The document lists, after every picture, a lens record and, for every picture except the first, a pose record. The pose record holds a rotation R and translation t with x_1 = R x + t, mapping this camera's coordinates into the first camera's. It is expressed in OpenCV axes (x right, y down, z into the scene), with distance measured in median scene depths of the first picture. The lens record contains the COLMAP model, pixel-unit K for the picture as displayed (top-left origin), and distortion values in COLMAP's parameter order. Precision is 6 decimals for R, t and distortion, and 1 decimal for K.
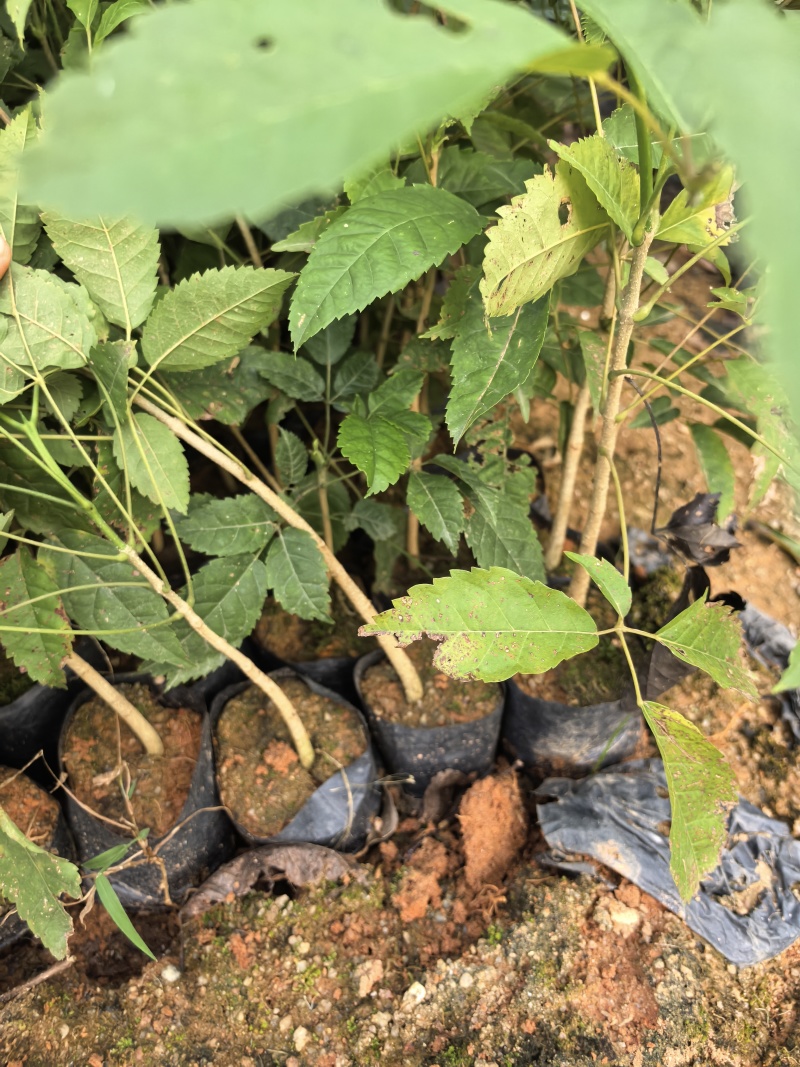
lens RADIAL K [[819.1, 0, 400.0], [0, 819.1, 533.5], [0, 0, 1]] dist [-0.051202, 0.001341]
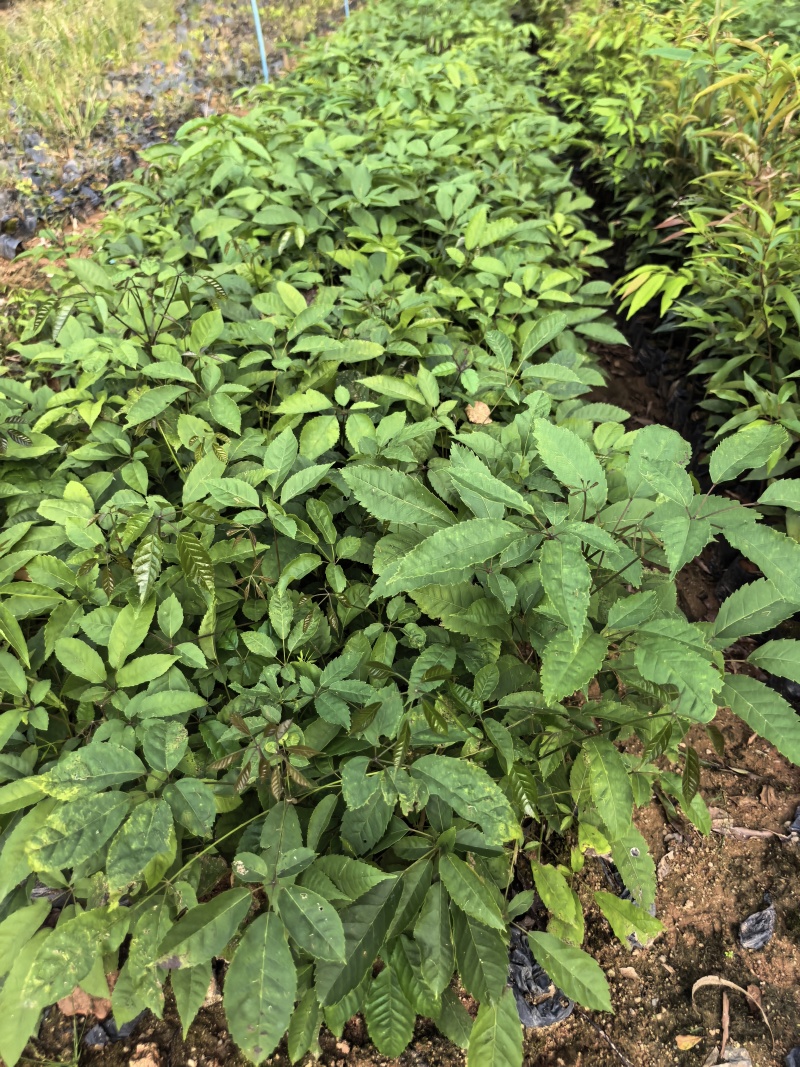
lens RADIAL K [[798.6, 0, 409.5], [0, 798.6, 505.8], [0, 0, 1]] dist [0.011099, -0.048036]
pose [[0.977184, 0.149159, -0.151205, 0.201935], [-0.164793, 0.981576, -0.096704, -0.677153], [0.133995, 0.119415, 0.983761, -1.524022]]
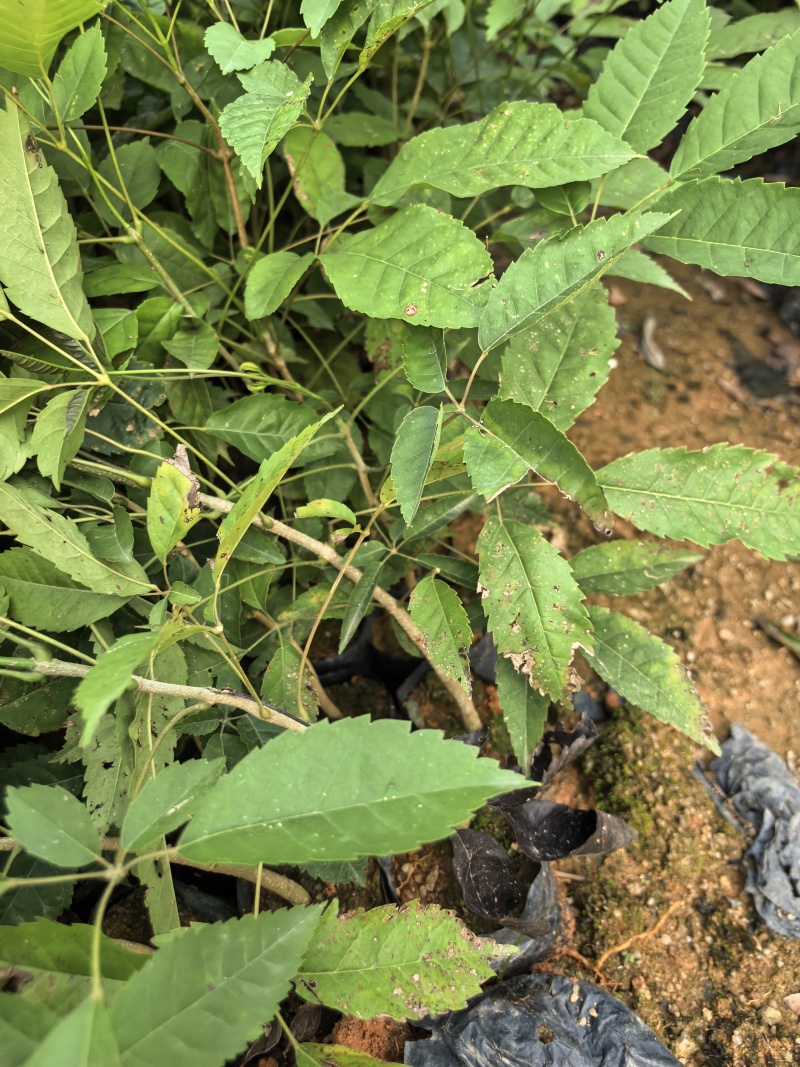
lens RADIAL K [[819.1, 0, 400.0], [0, 819.1, 533.5], [0, 0, 1]] dist [-0.051202, 0.001341]
pose [[0.989249, -0.033638, -0.142316, 0.327863], [0.037735, 0.998945, 0.026187, -0.298208], [0.141285, -0.031276, 0.989475, 0.092261]]
